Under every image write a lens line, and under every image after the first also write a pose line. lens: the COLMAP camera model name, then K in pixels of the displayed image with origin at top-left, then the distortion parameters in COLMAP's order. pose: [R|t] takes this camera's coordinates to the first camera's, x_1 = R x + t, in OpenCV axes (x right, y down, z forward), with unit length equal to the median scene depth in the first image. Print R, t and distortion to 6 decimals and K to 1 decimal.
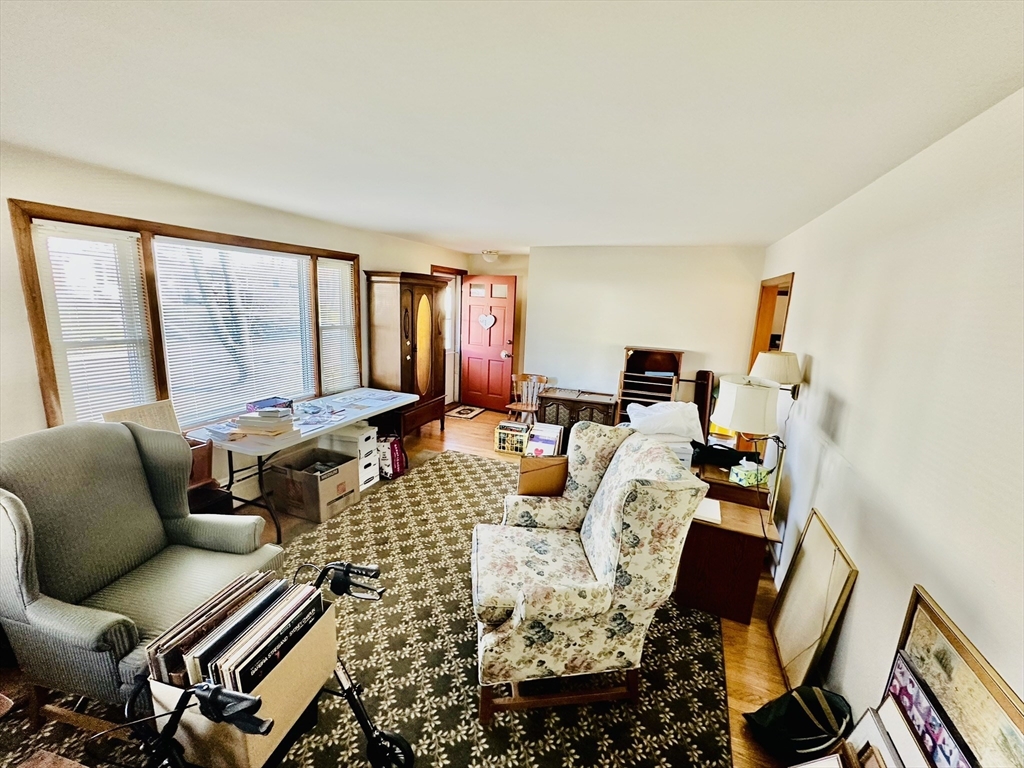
lens RADIAL K [[410.1, 0, 509.6], [0, 410.1, 384.0], [0, 0, 1]] dist [-0.003524, 0.000984]
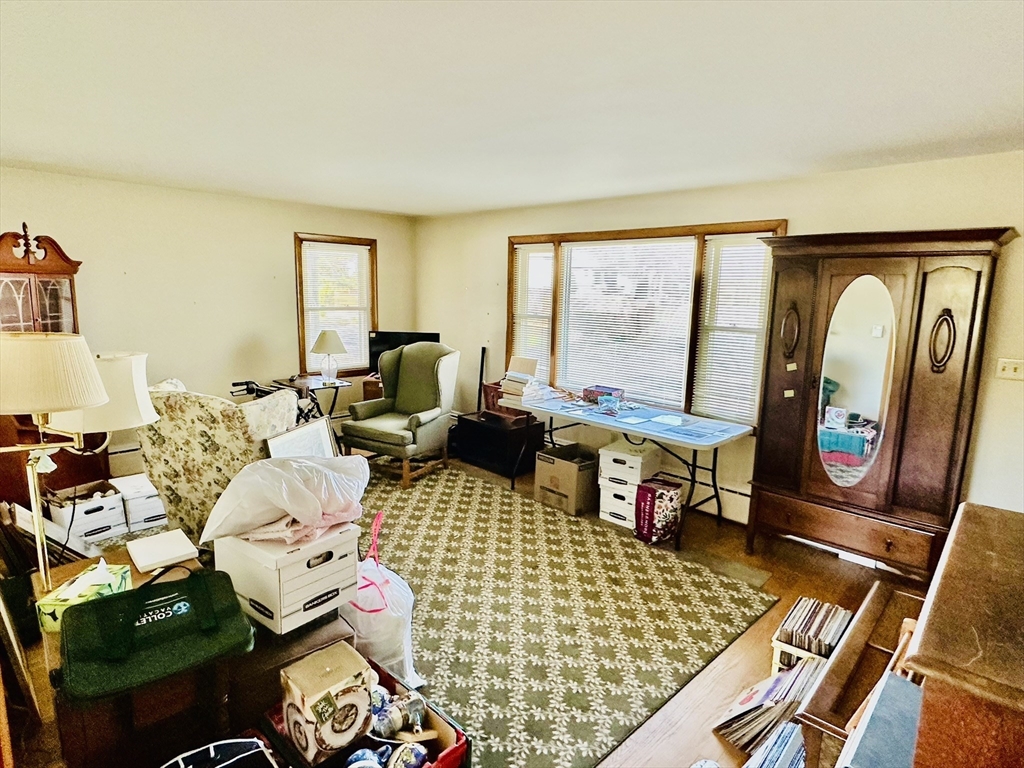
lens RADIAL K [[562.4, 0, 511.6], [0, 562.4, 381.0], [0, 0, 1]] dist [0.005373, 0.000214]
pose [[-0.376157, 0.105935, -0.920480, 0.680309], [-0.219852, 0.954867, 0.199736, -0.176814], [0.900095, 0.277501, -0.335890, 1.092723]]
